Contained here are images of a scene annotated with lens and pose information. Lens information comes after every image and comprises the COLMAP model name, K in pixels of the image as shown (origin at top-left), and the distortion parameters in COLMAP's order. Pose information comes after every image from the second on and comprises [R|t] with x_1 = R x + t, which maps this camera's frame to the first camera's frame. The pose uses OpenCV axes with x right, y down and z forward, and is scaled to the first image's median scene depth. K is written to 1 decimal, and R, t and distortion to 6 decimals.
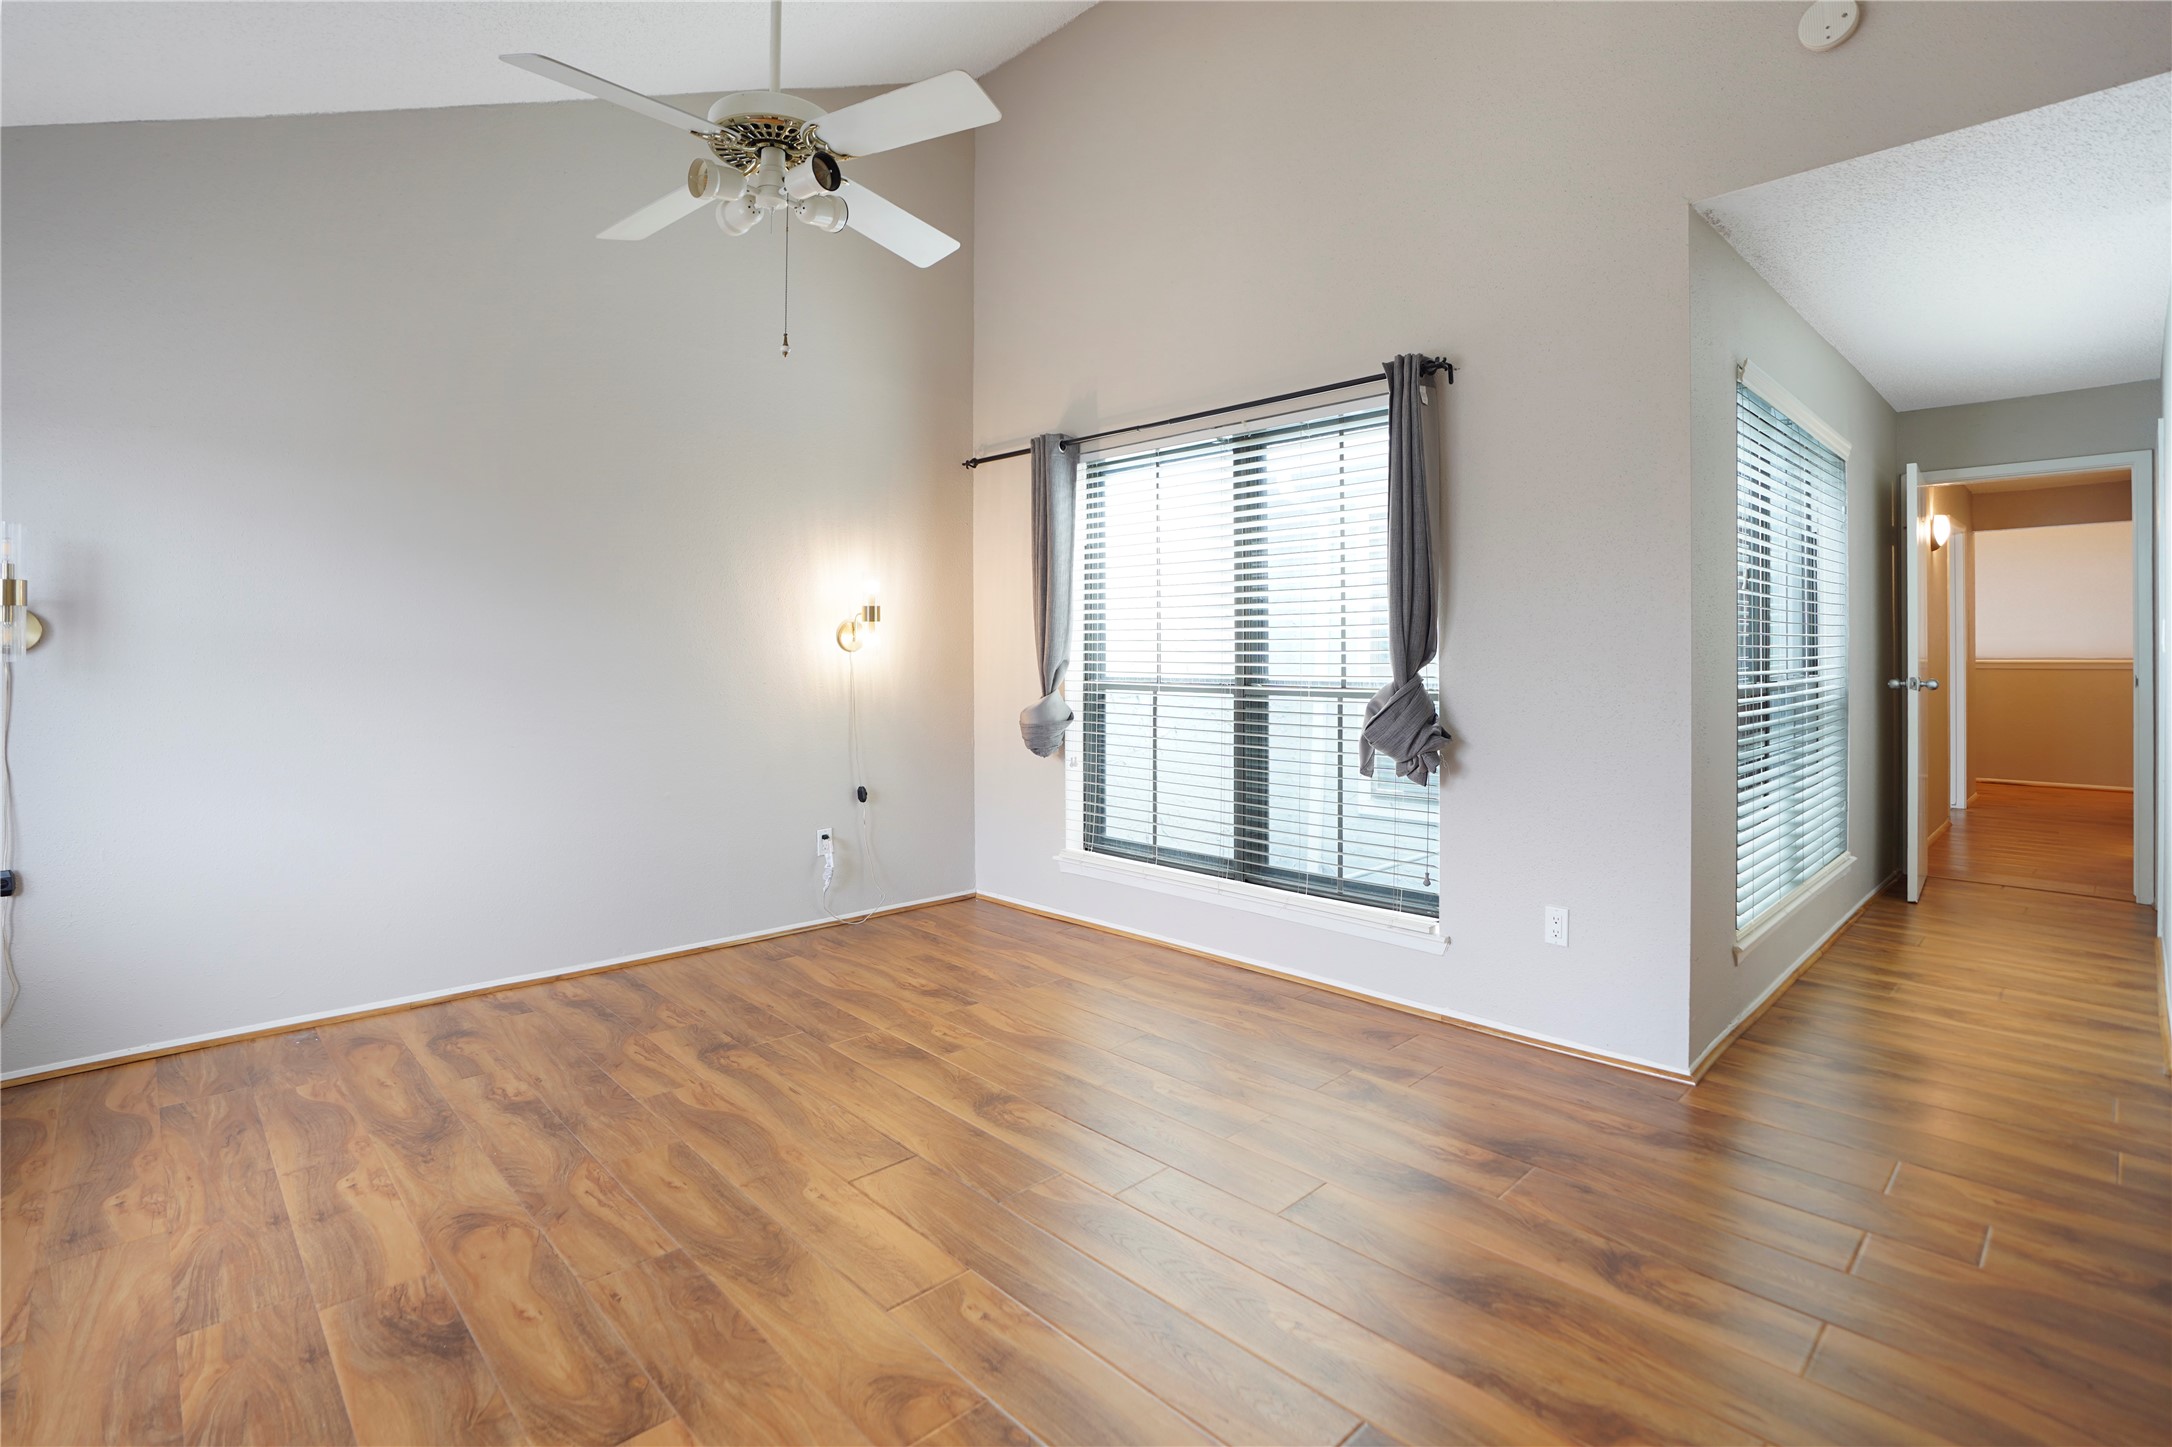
lens RADIAL K [[1055.6, 0, 1079.8], [0, 1055.6, 635.7], [0, 0, 1]] dist [-0.060494, 0.023021]
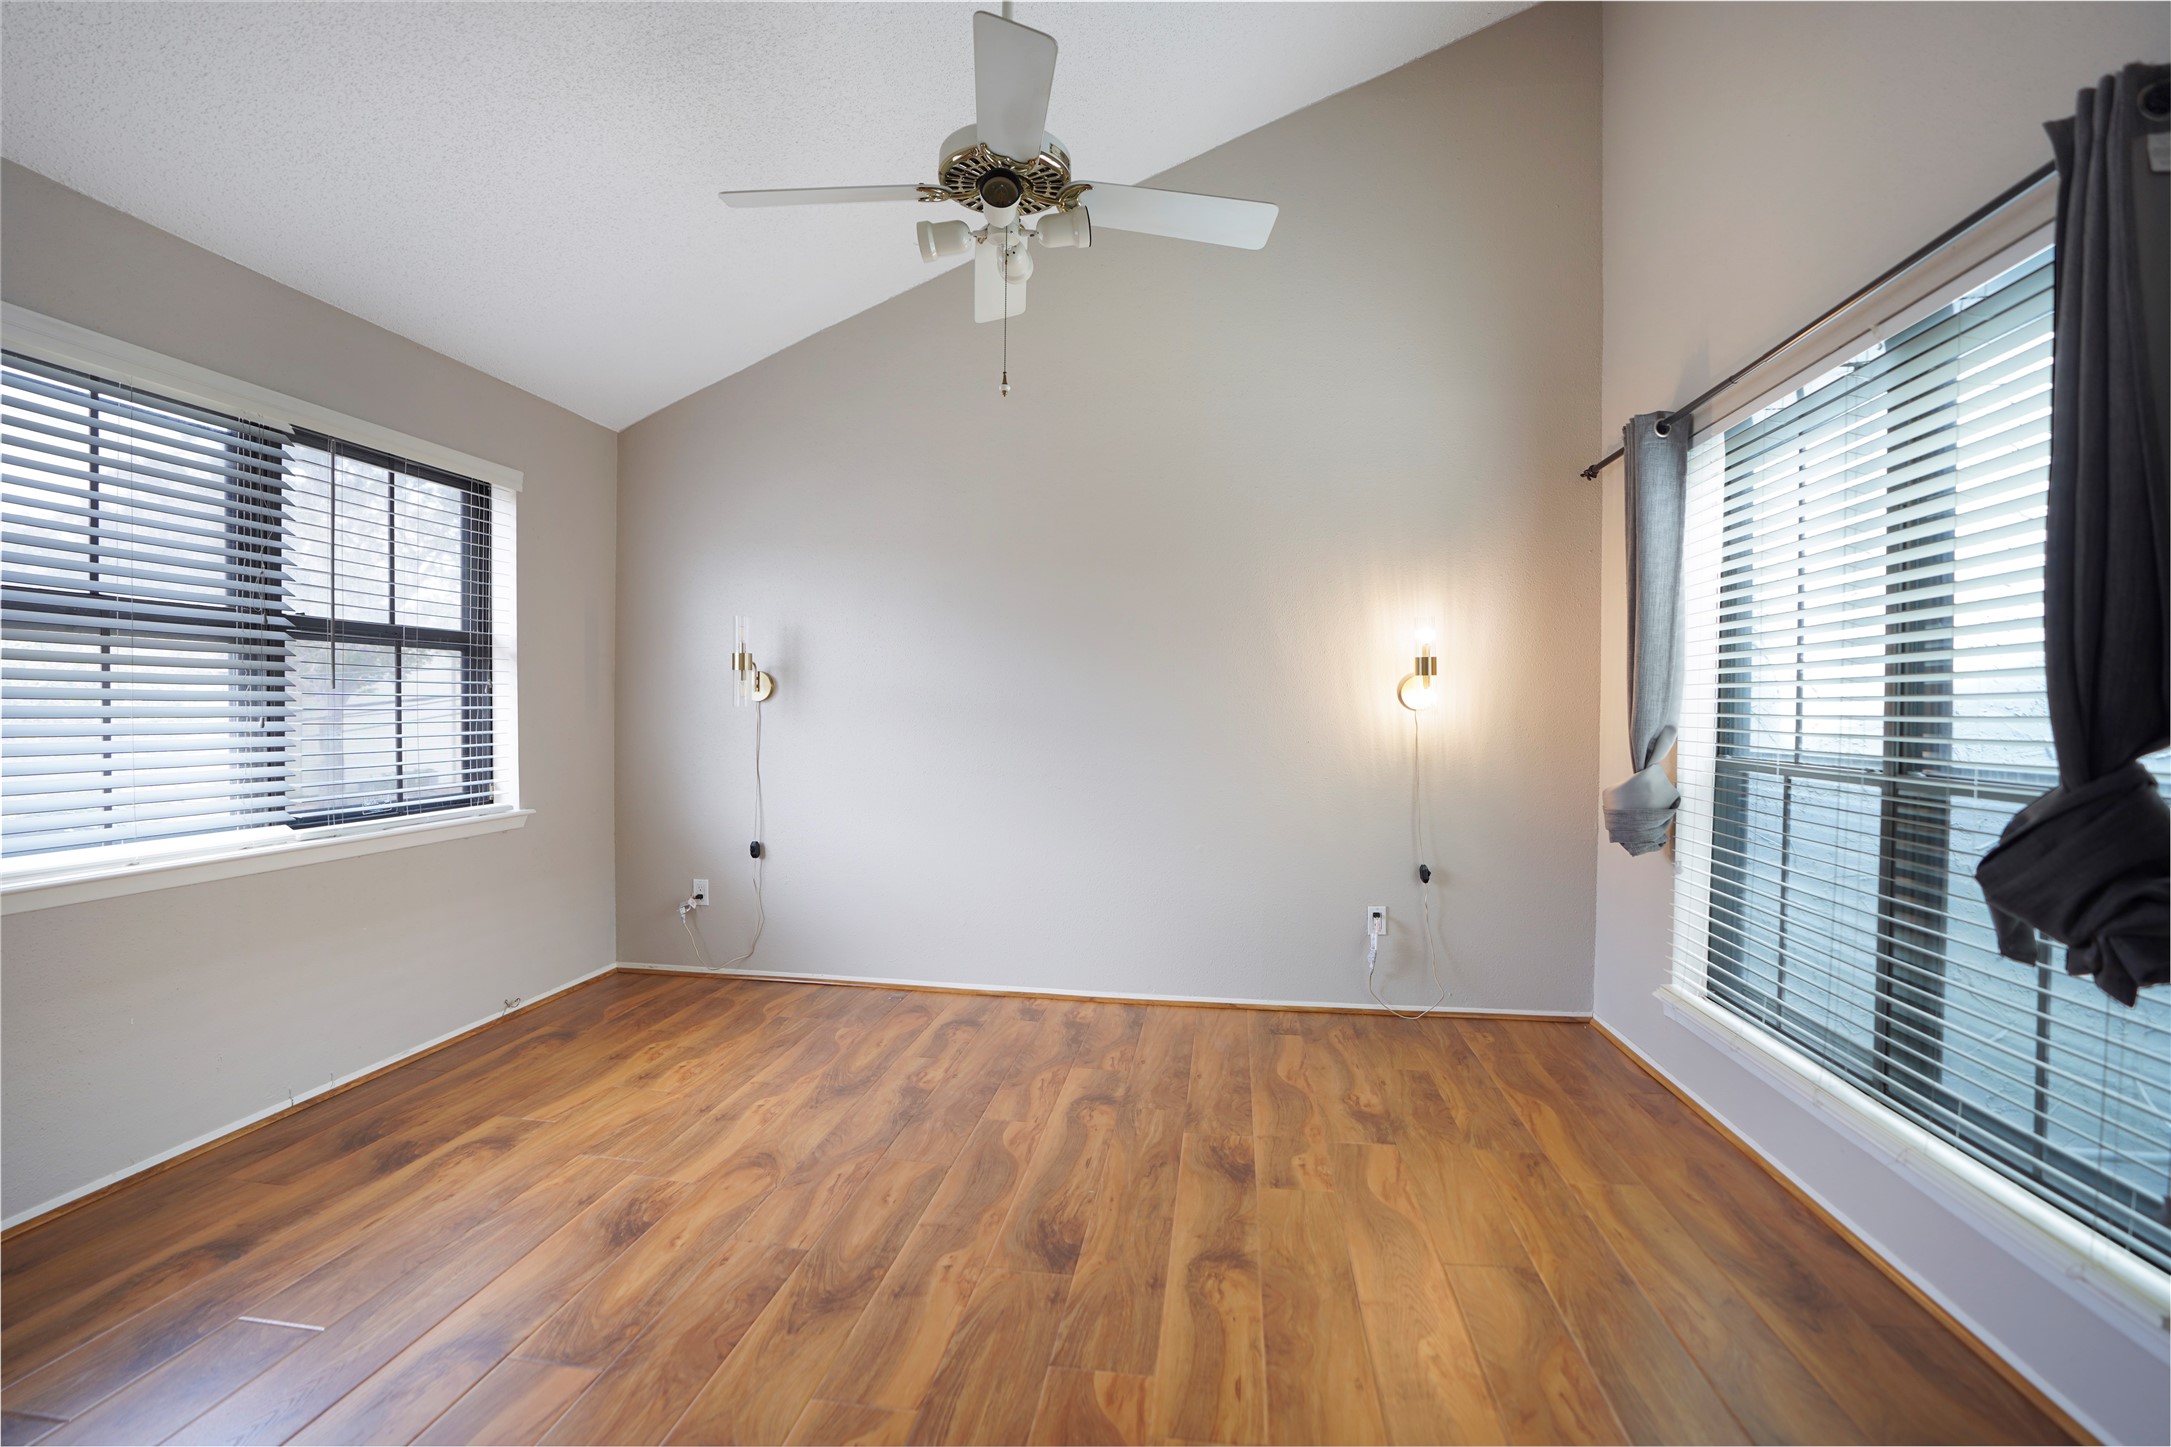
lens RADIAL K [[1012.5, 0, 1085.5], [0, 1012.5, 723.5], [0, 0, 1]] dist [-0.069588, 0.027165]
pose [[0.617729, 0.022945, -0.786056, 0.375354], [-0.001962, 0.999616, 0.027636, 0.004634], [0.786388, -0.015529, 0.617537, 0.366329]]
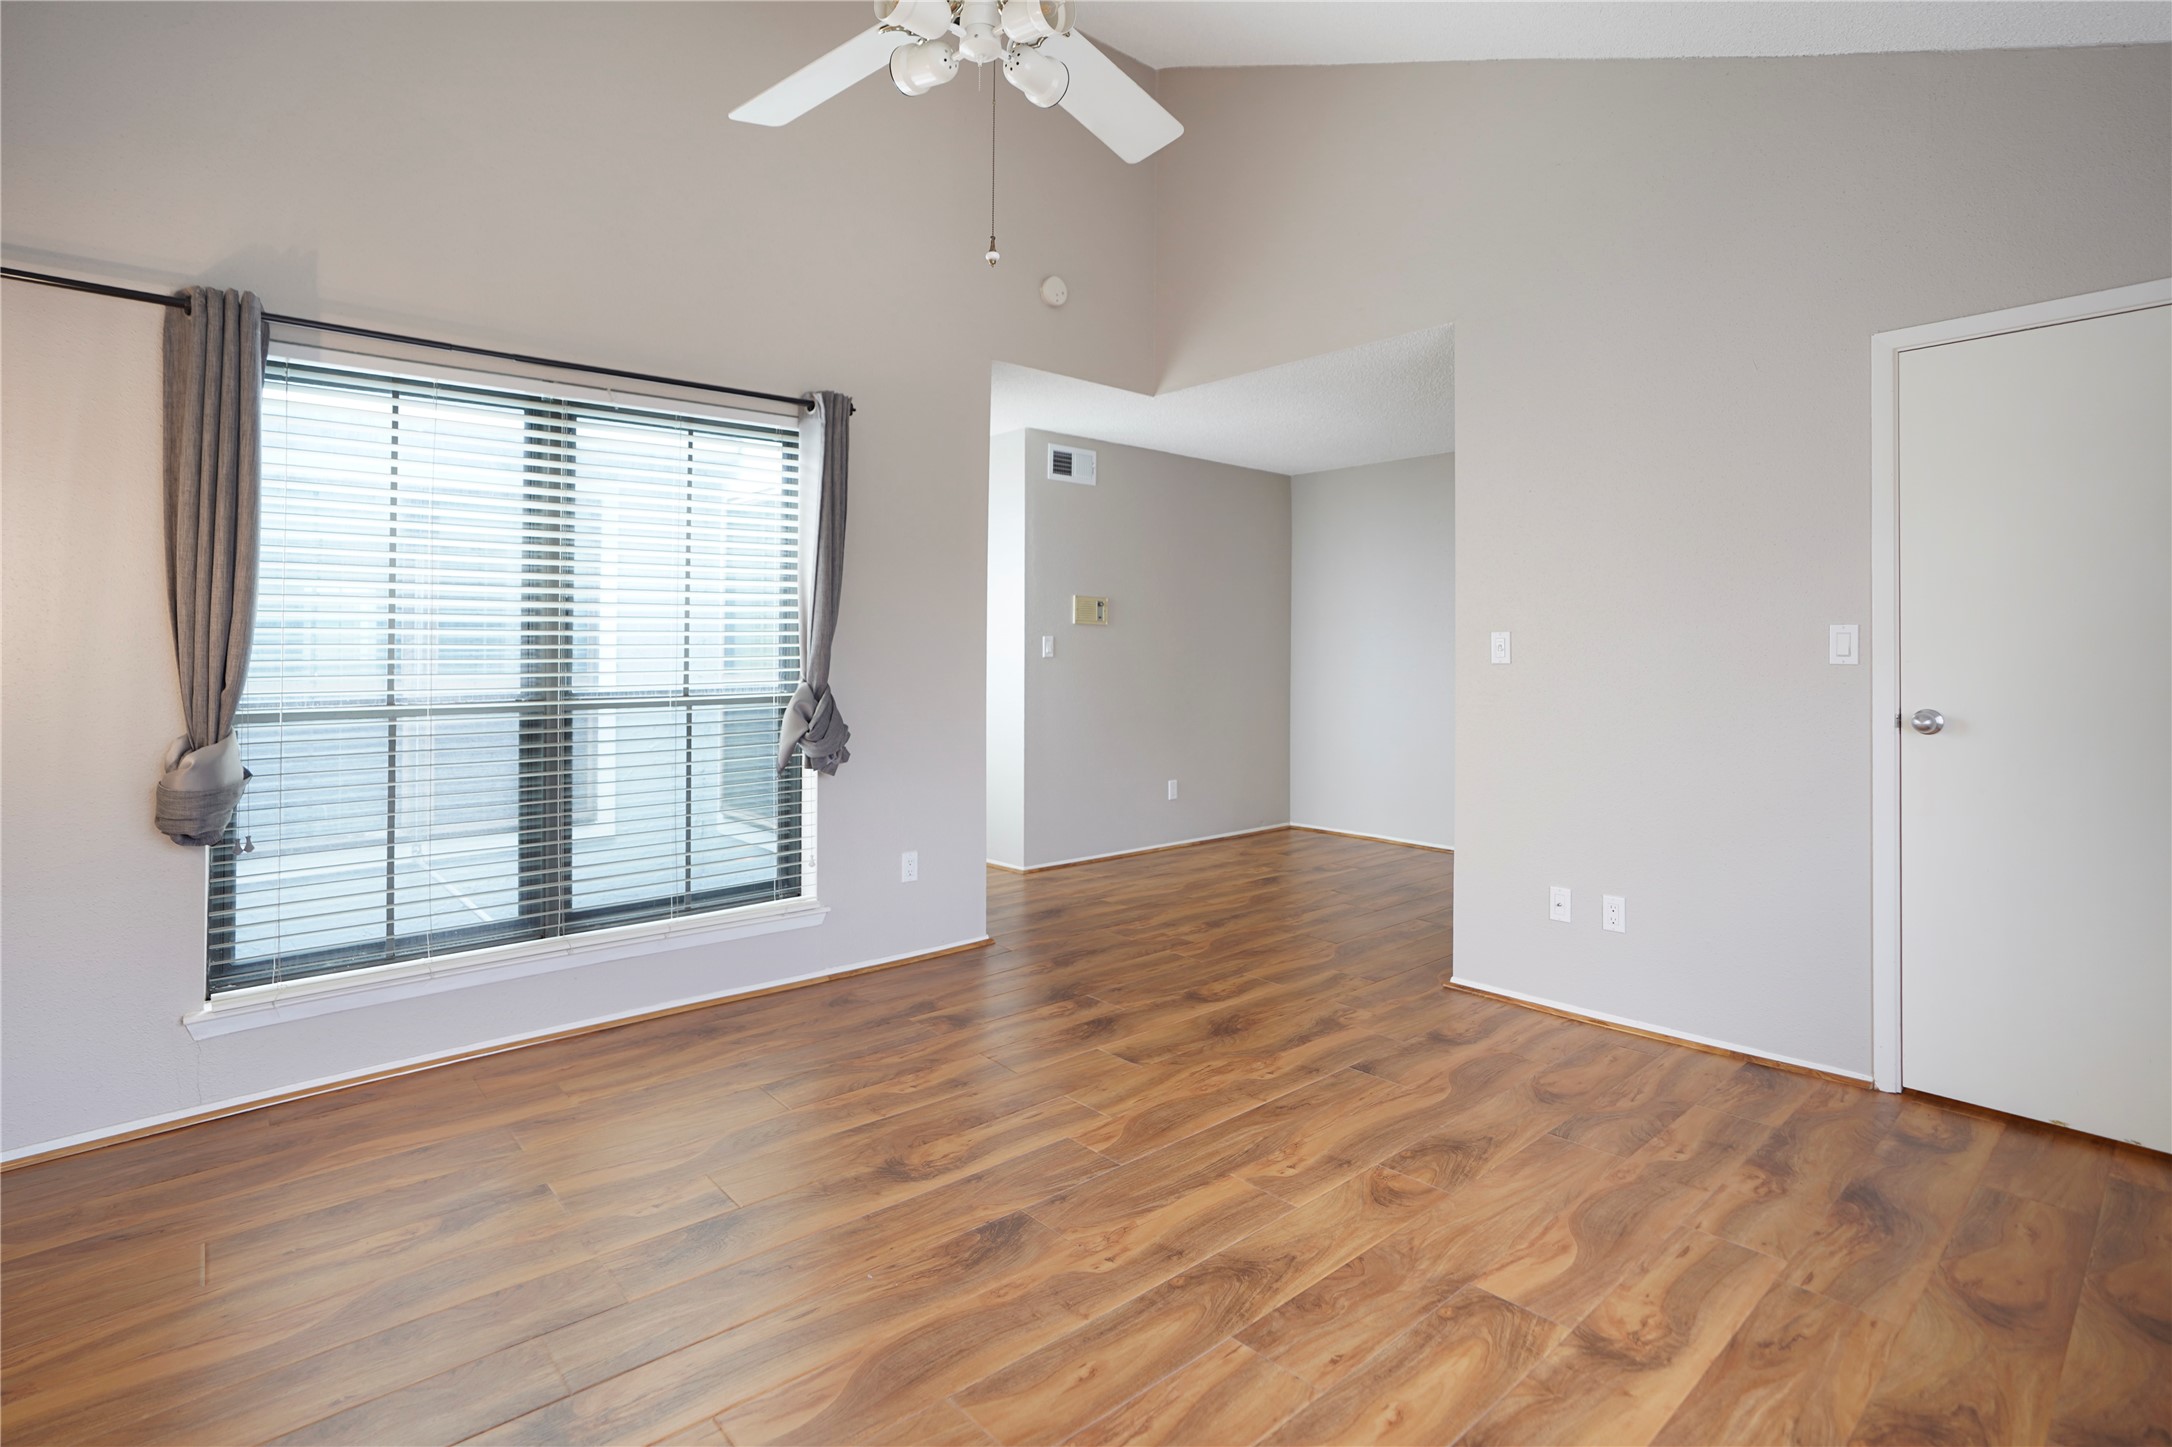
lens RADIAL K [[1040.7, 0, 1075.3], [0, 1040.7, 663.4], [0, 0, 1]] dist [-0.058167, 0.032991]
pose [[0.054523, -0.003731, 0.998506, -0.774456], [-0.004580, 0.999982, 0.003987, 0.016290], [-0.998502, -0.004791, 0.054505, 0.674312]]
